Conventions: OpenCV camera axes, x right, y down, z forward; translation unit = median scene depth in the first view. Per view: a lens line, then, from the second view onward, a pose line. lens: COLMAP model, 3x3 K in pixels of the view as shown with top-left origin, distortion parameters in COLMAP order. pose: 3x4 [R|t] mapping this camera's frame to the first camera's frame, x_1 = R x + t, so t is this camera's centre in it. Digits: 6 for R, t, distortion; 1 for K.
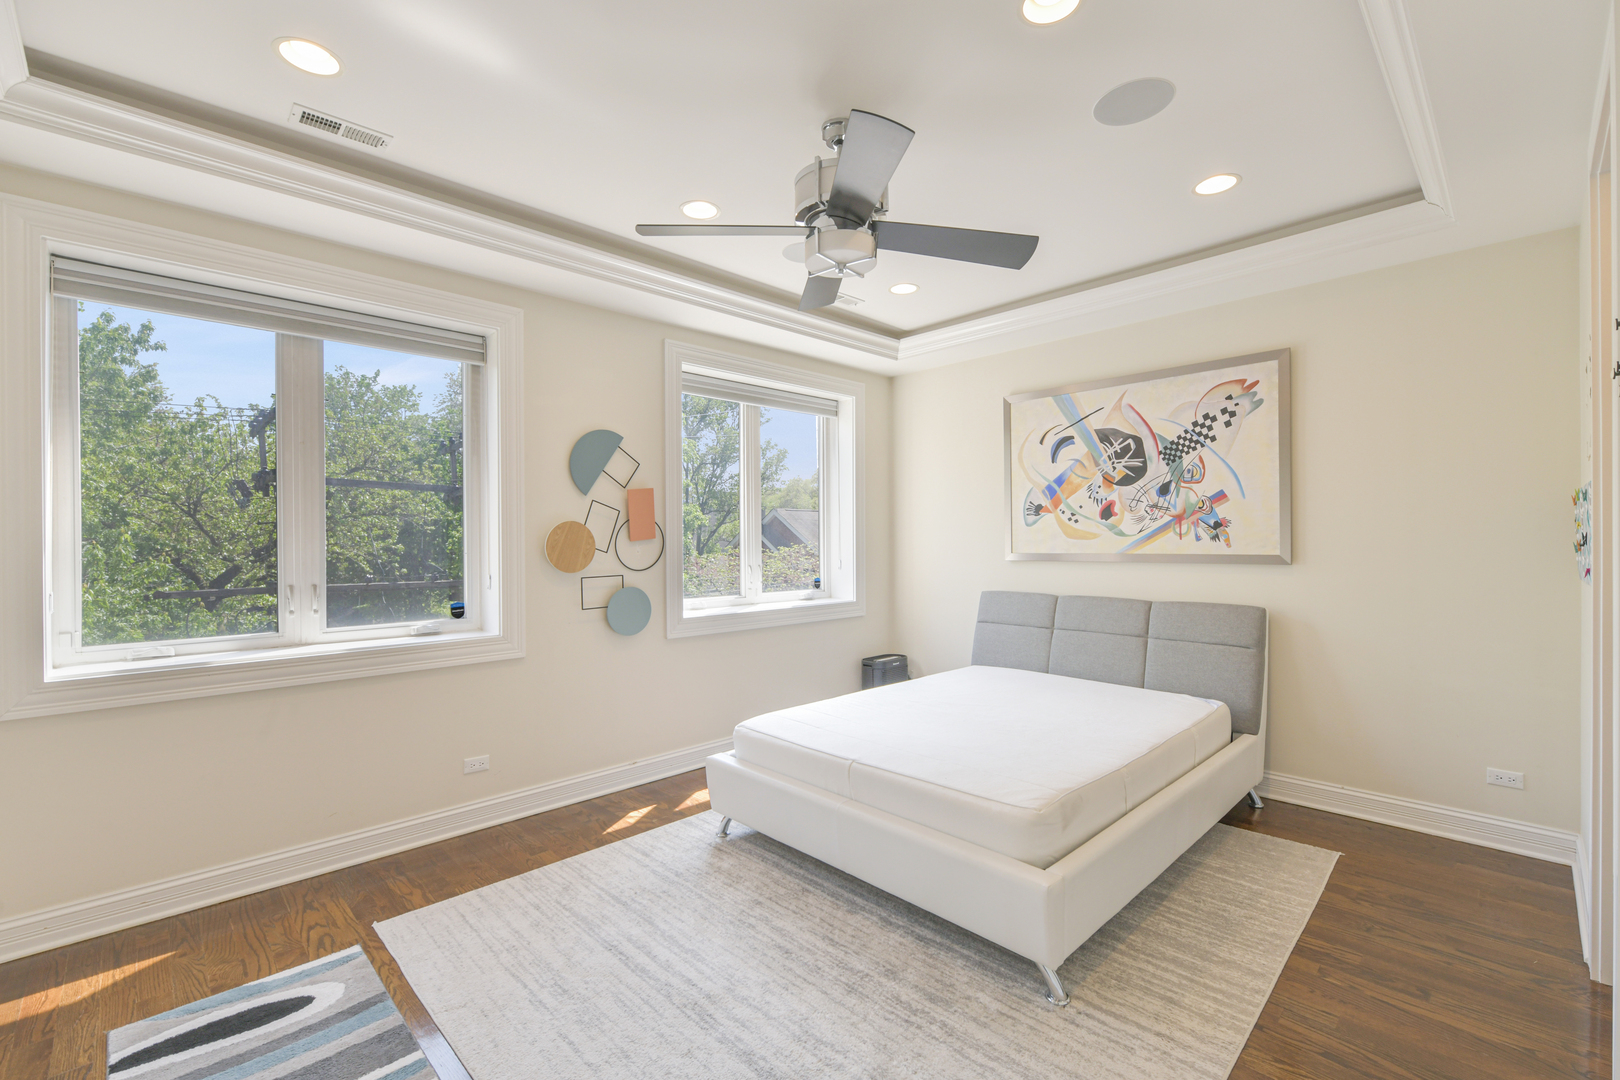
lens RADIAL K [[678.5, 0, 802.6], [0, 678.5, 540.7], [0, 0, 1]] dist [-0.012756, 0.000115]
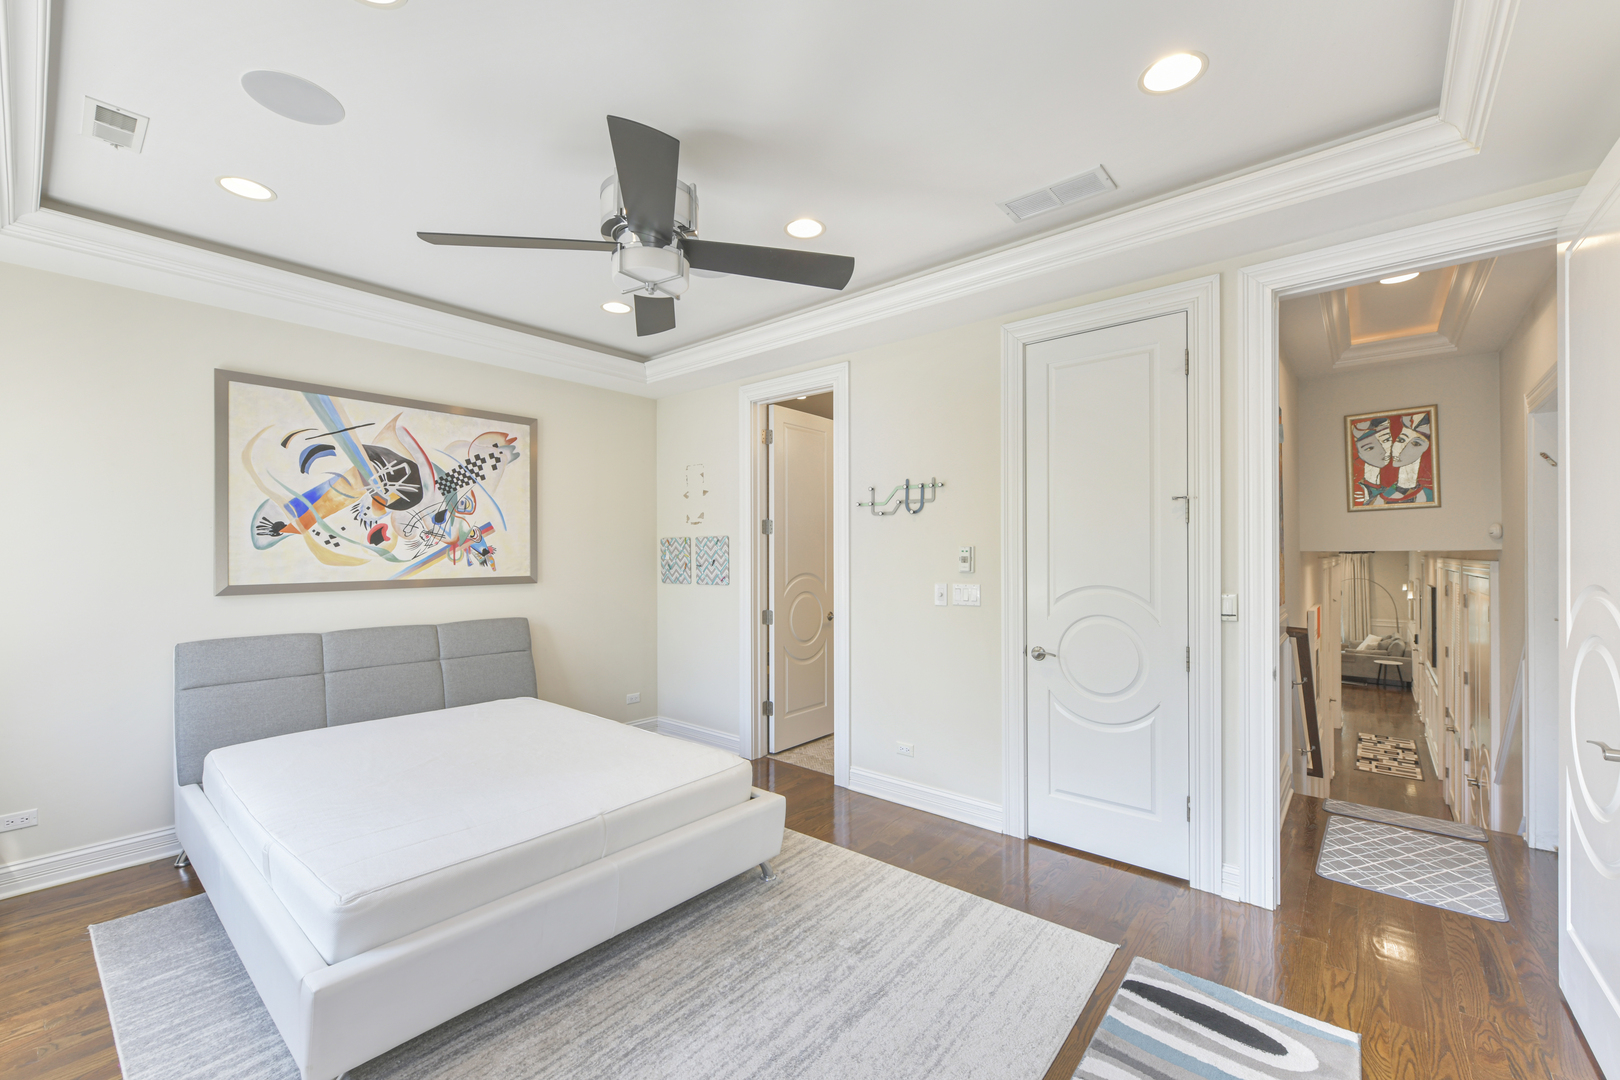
lens RADIAL K [[648.4, 0, 816.3], [0, 648.4, 542.1], [0, 0, 1]] dist [-0.003889, -0.000237]
pose [[-0.091808, 0.027776, 0.995389, -0.517690], [0.008400, 0.999597, -0.027119, -0.004923], [-0.995741, 0.005872, -0.092004, 0.502303]]
